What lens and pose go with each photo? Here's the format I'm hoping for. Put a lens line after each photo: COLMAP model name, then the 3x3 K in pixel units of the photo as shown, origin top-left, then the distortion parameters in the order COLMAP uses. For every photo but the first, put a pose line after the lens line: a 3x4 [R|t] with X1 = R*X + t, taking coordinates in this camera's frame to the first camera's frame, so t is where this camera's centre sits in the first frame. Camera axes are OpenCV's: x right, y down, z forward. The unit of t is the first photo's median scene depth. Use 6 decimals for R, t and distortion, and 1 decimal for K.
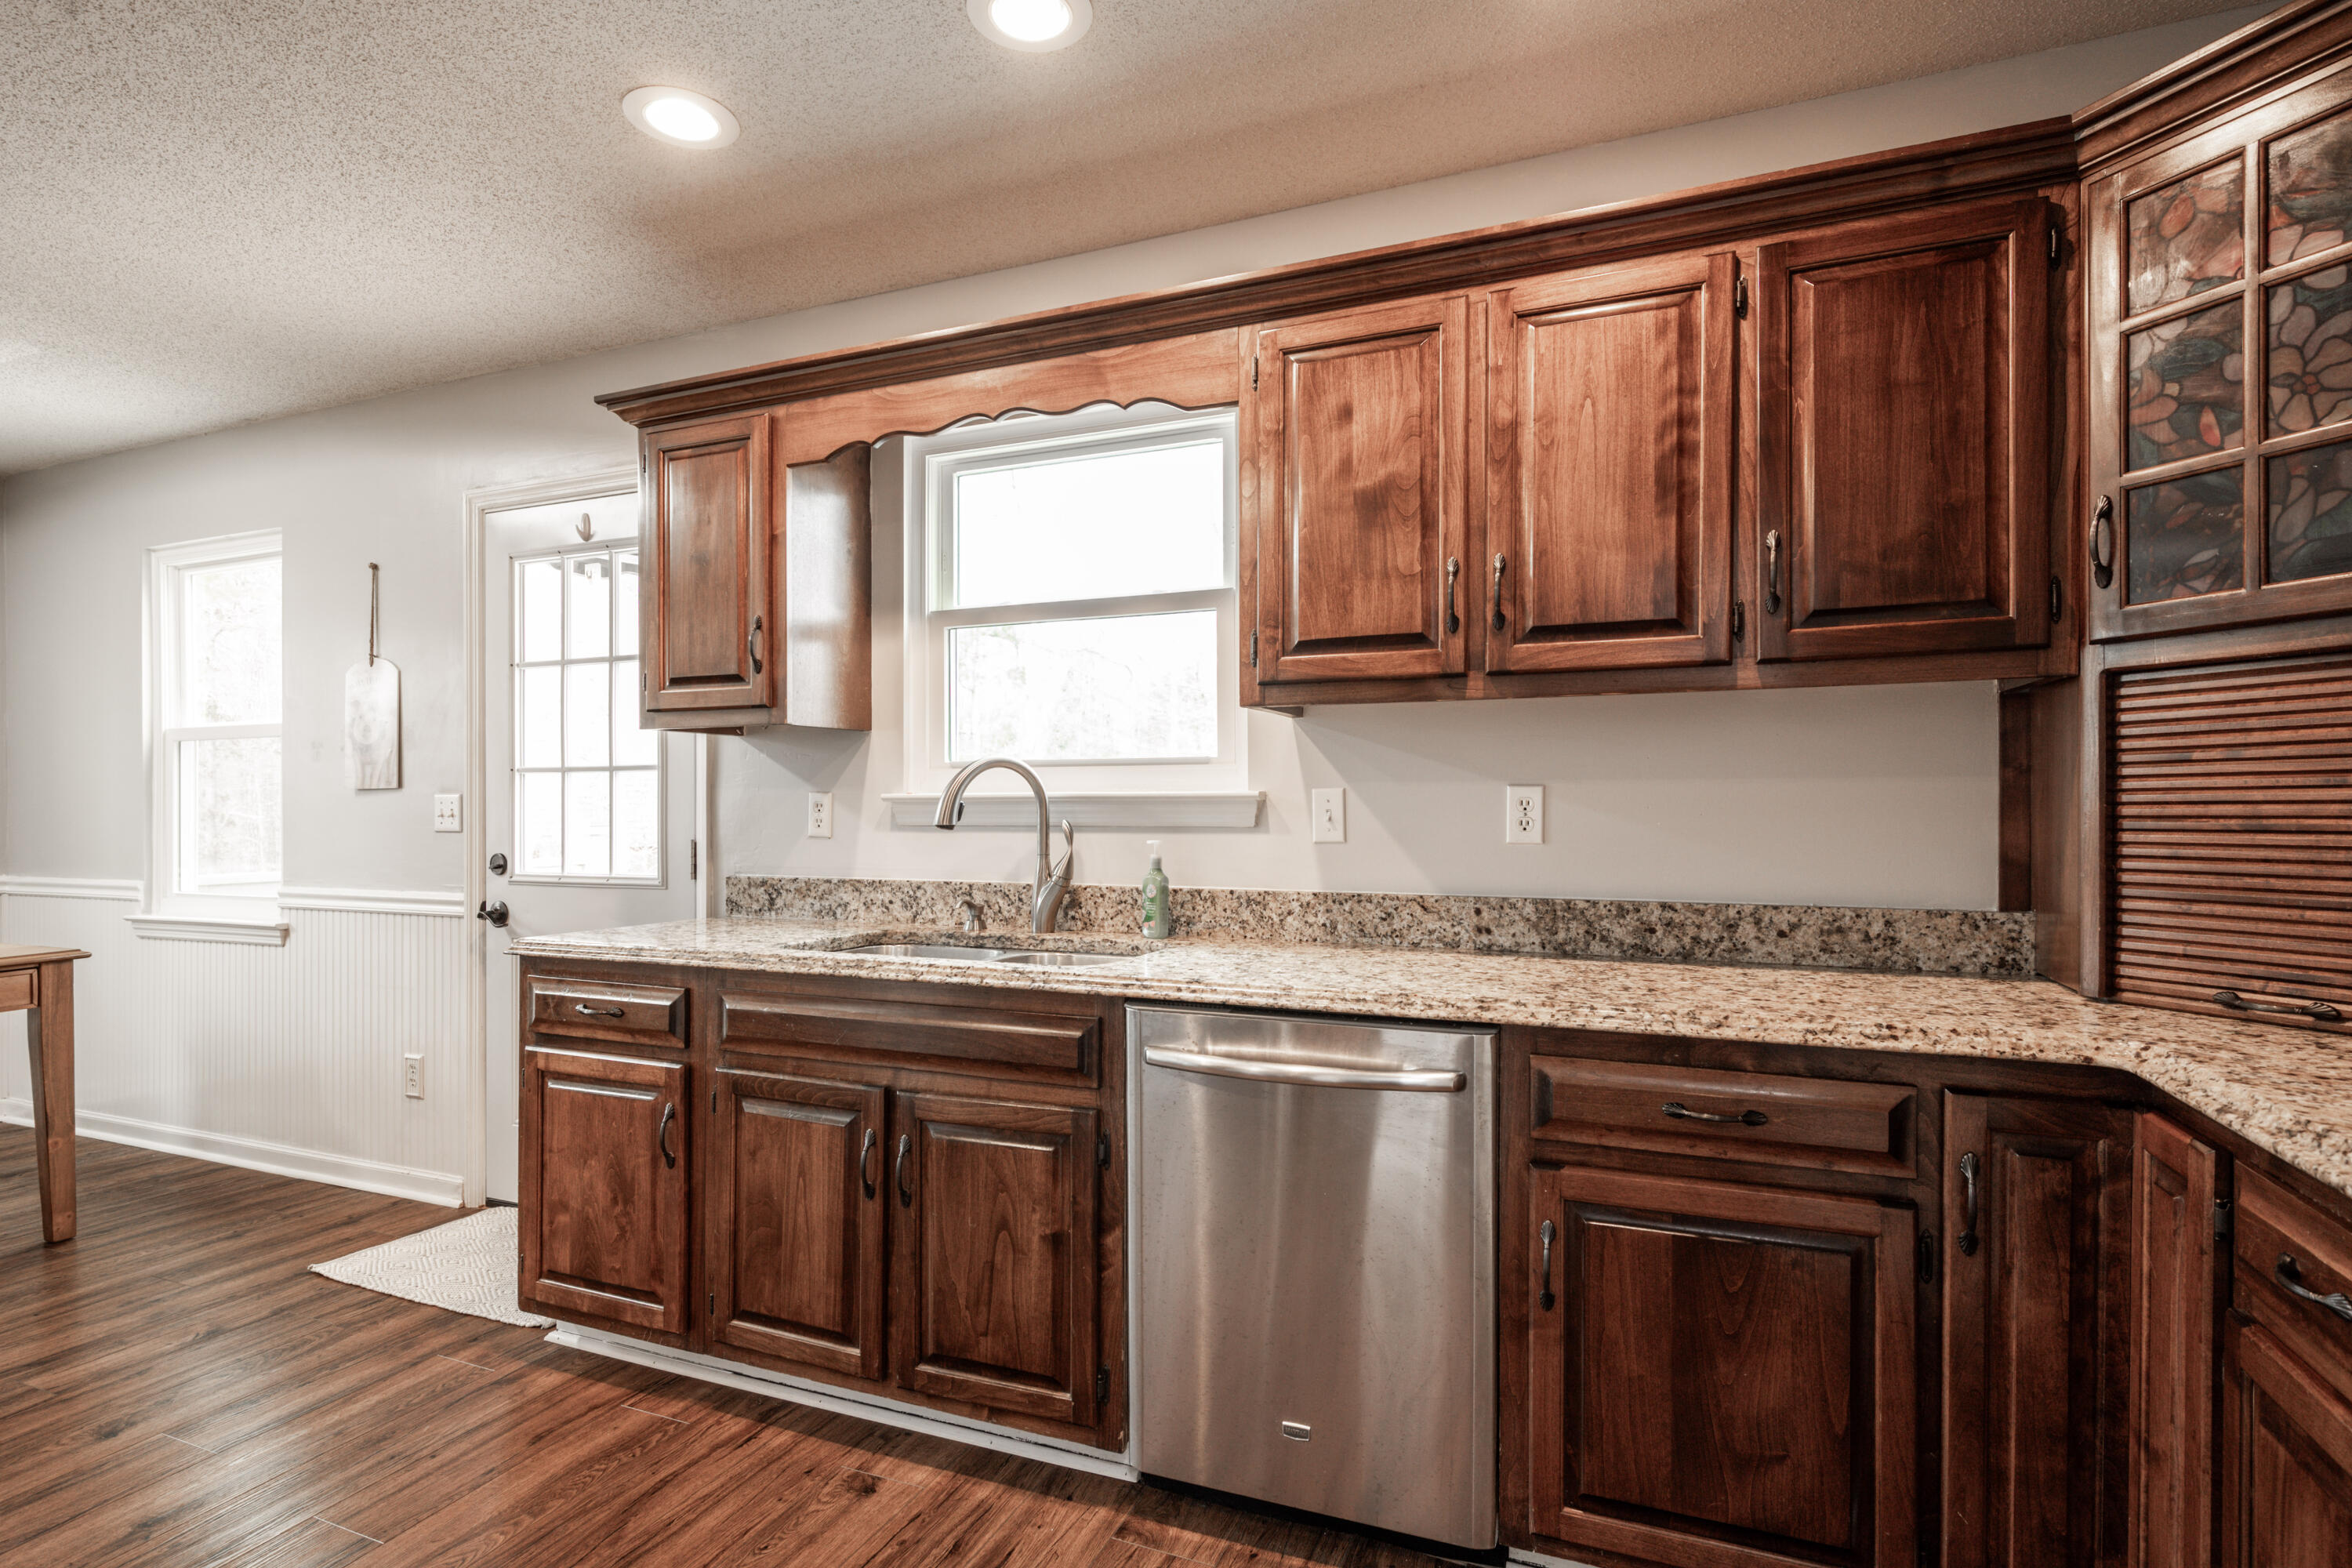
lens RADIAL K [[1155.7, 0, 1175.3], [0, 1155.7, 801.0], [0, 0, 1]] dist [0.000950, 0.000169]
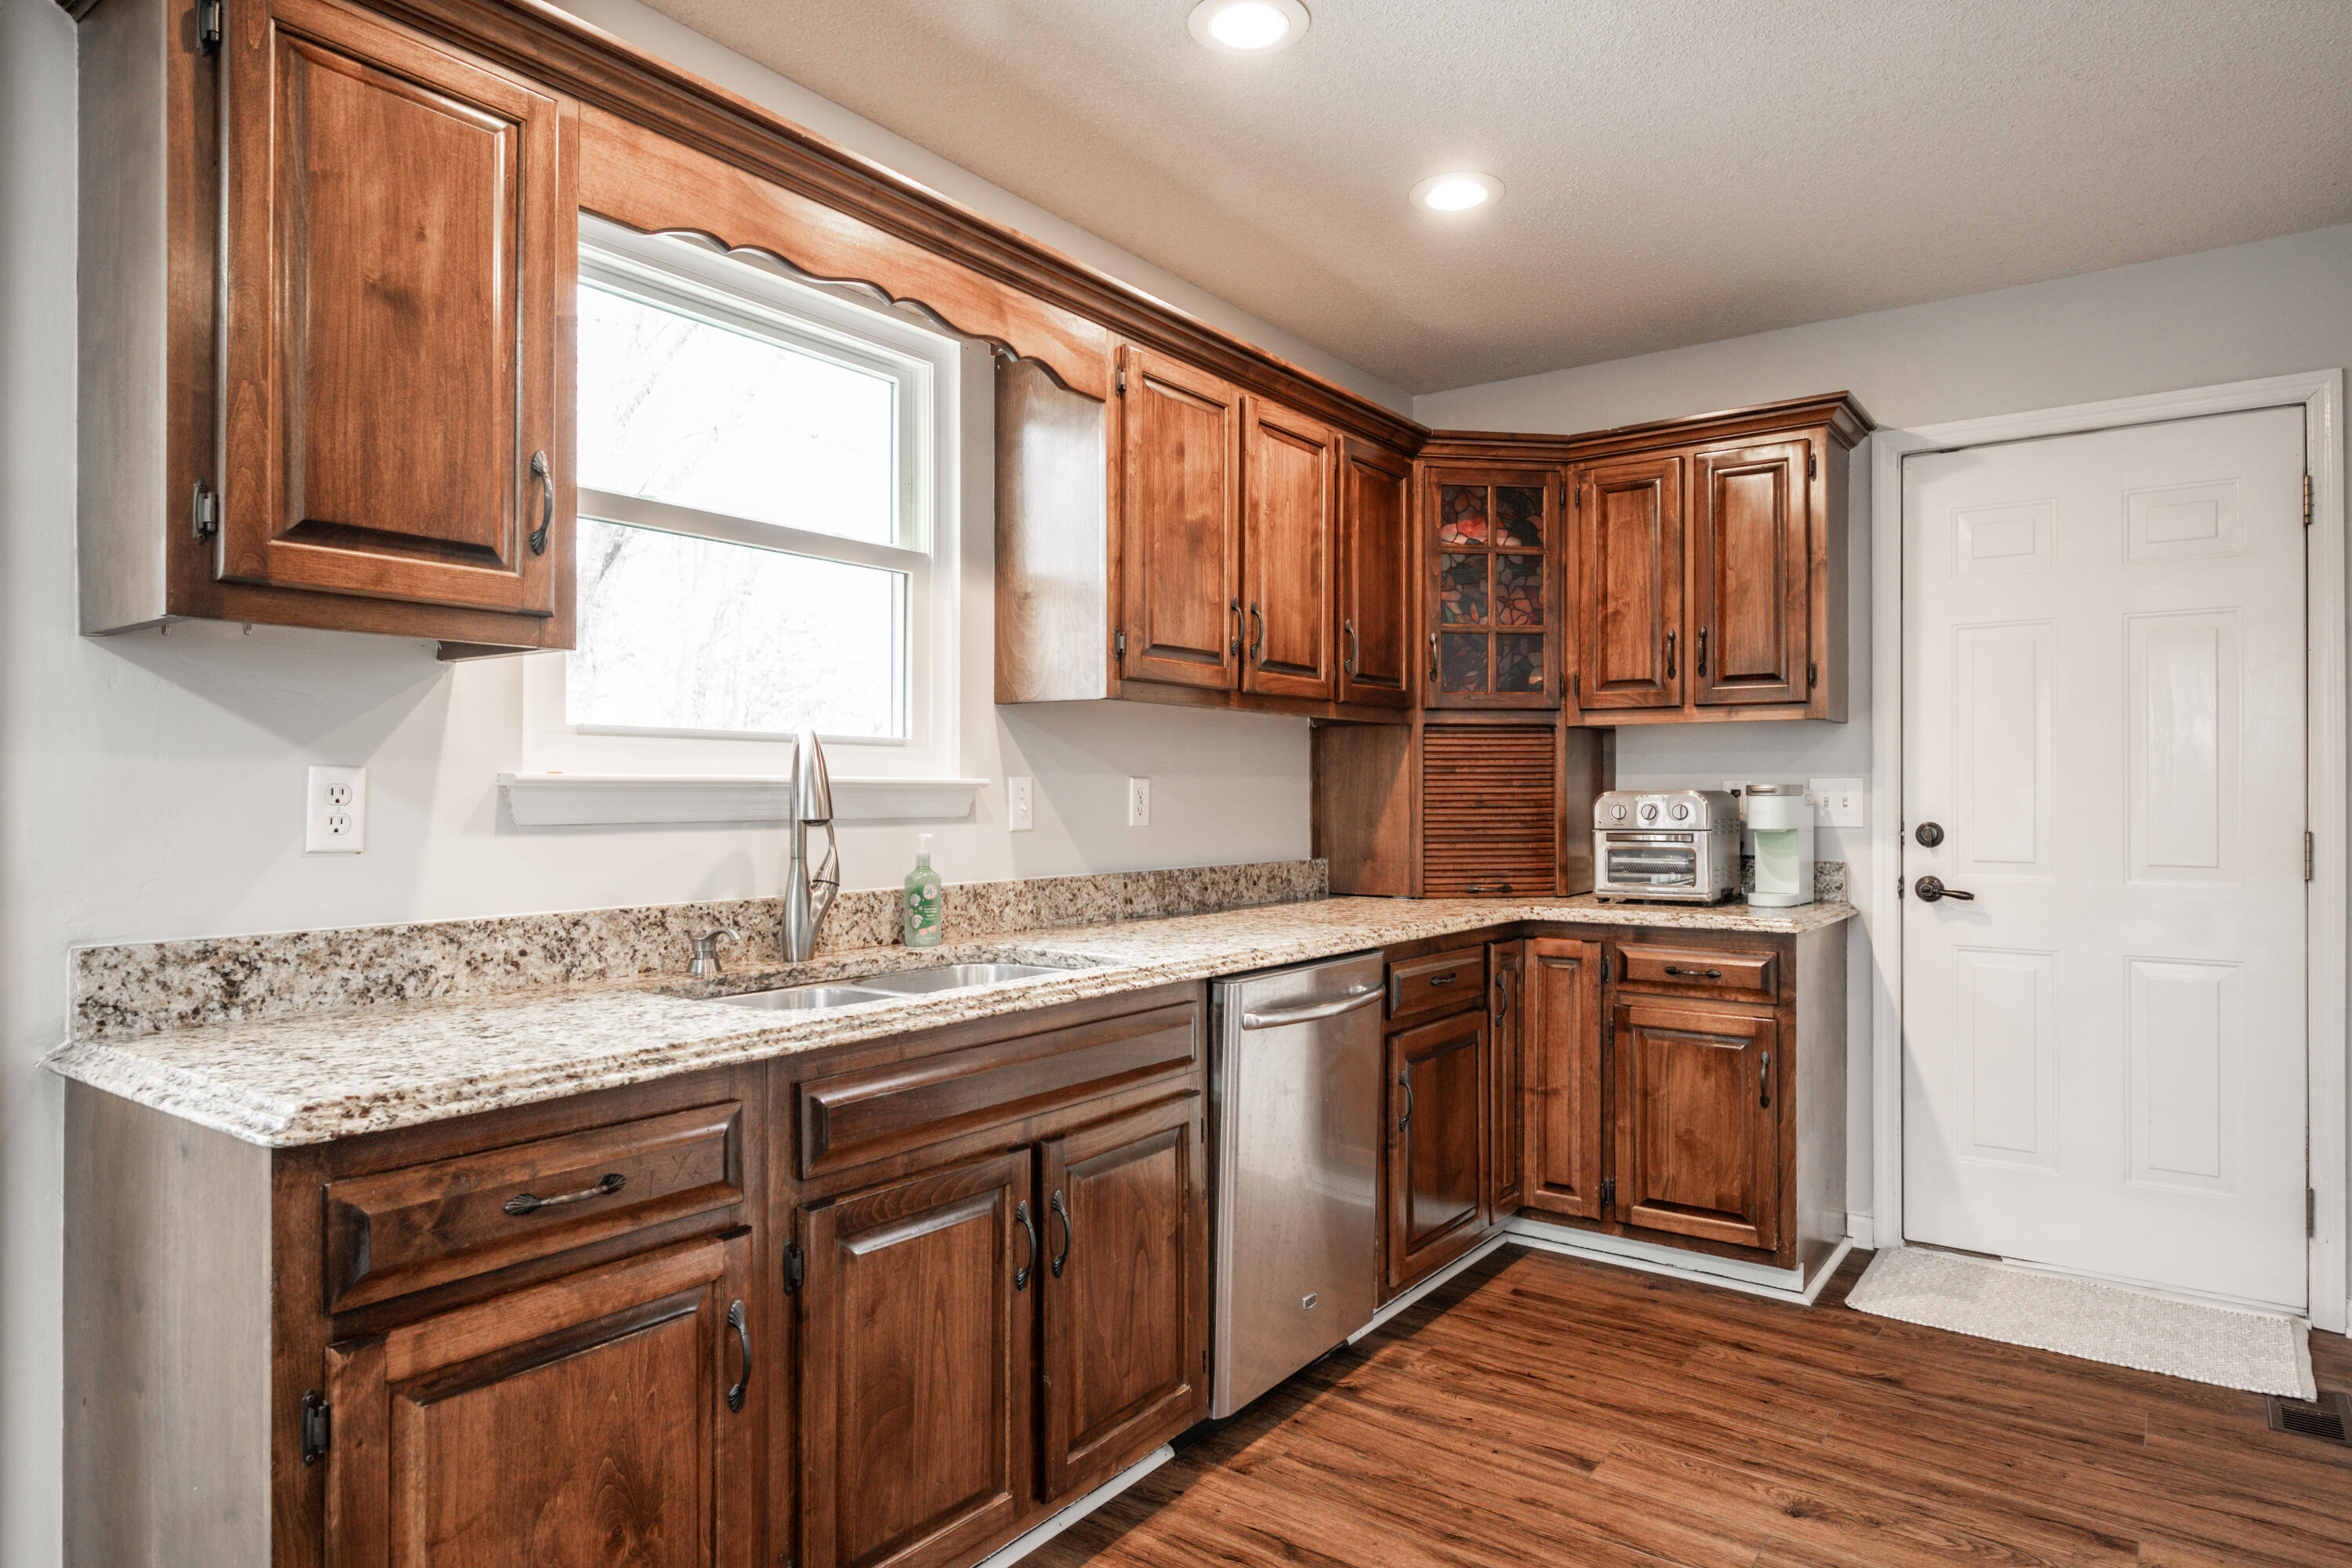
lens RADIAL K [[1347.3, 0, 1172.2], [0, 1347.3, 788.3], [0, 0, 1]] dist [-0.003106, 0.000447]
pose [[0.246280, 0.007652, 0.969168, -1.016769], [-0.003323, 0.999970, -0.007051, 0.006653], [-0.969193, -0.001484, 0.246298, 0.603911]]
